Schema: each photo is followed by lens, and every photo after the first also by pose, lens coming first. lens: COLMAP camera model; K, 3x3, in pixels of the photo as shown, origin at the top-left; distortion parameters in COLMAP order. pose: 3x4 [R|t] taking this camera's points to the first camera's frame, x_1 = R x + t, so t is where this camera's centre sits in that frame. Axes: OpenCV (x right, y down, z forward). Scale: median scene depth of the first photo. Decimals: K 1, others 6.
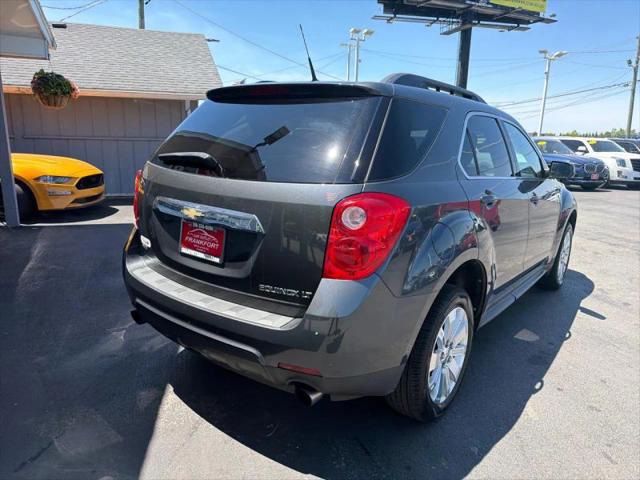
lens RADIAL K [[453.5, 0, 322.0], [0, 453.5, 242.5], [0, 0, 1]] dist [0.013873, -0.026066]
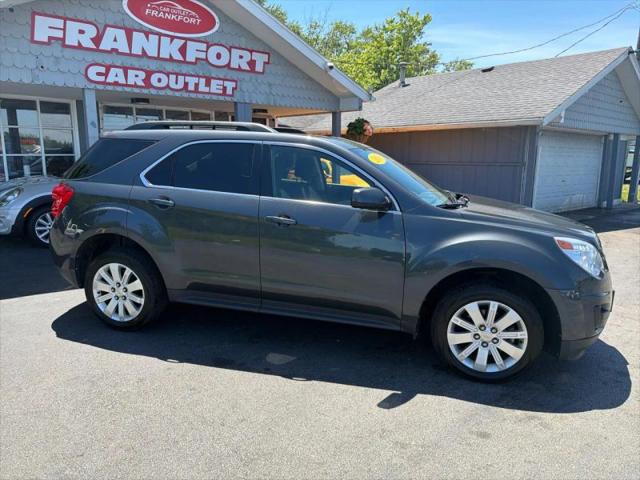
lens RADIAL K [[453.5, 0, 319.7], [0, 453.5, 236.9], [0, 0, 1]] dist [0.013873, -0.026066]
pose [[0.379610, 0.145682, -0.913605, 0.405718], [-0.207476, 0.975776, 0.069388, -0.041927], [0.901582, 0.163210, 0.400640, 0.195865]]
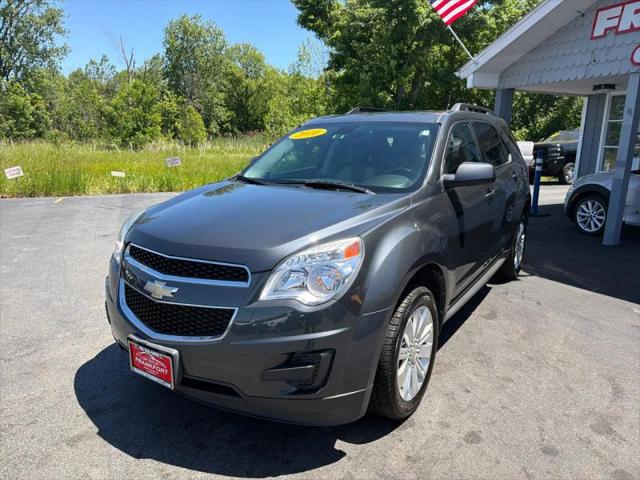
lens RADIAL K [[453.5, 0, 324.5], [0, 453.5, 241.0], [0, 0, 1]] dist [0.013873, -0.026066]
pose [[-0.995004, -0.029225, -0.095466, 0.150682], [-0.067492, 0.901510, 0.427463, -0.146447], [0.073570, 0.431770, -0.898978, 0.652090]]
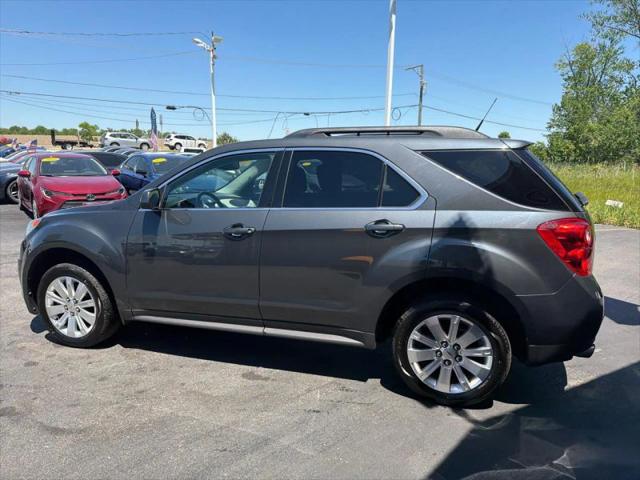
lens RADIAL K [[452.9, 0, 322.3], [0, 452.9, 239.8], [0, 0, 1]] dist [0.019928, -0.034227]
pose [[-0.356212, -0.214327, 0.909493, -0.249037], [0.181528, 0.938922, 0.292359, -0.117245], [-0.916603, 0.269240, -0.295549, 0.410497]]
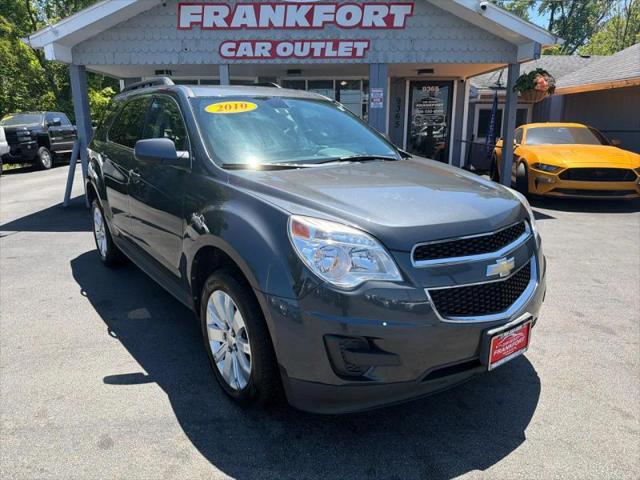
lens RADIAL K [[453.5, 0, 314.5], [0, 453.5, 240.1], [0, 0, 1]] dist [0.013873, -0.026066]
pose [[-0.276042, 0.203463, -0.939364, 0.376175], [-0.215508, 0.939351, 0.266789, -0.088280], [0.936673, 0.276086, -0.215452, 0.462495]]
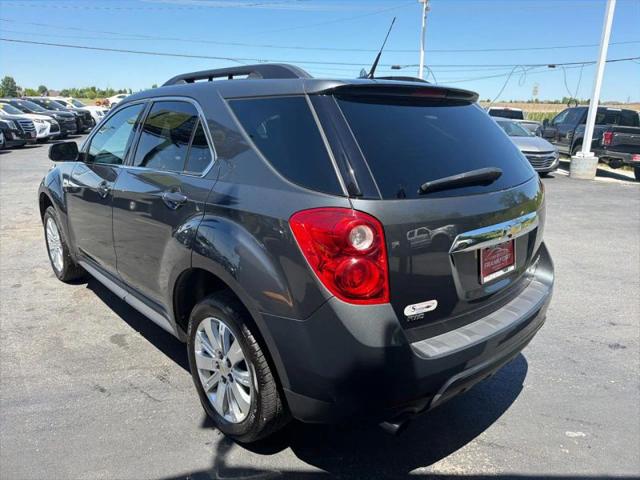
lens RADIAL K [[453.5, 0, 321.6], [0, 453.5, 244.0], [0, 0, 1]] dist [0.013873, -0.026066]
pose [[0.162648, -0.308109, 0.937344, -0.217636], [0.214828, 0.938262, 0.271134, -0.066730], [-0.963013, 0.157268, 0.218797, 0.205096]]
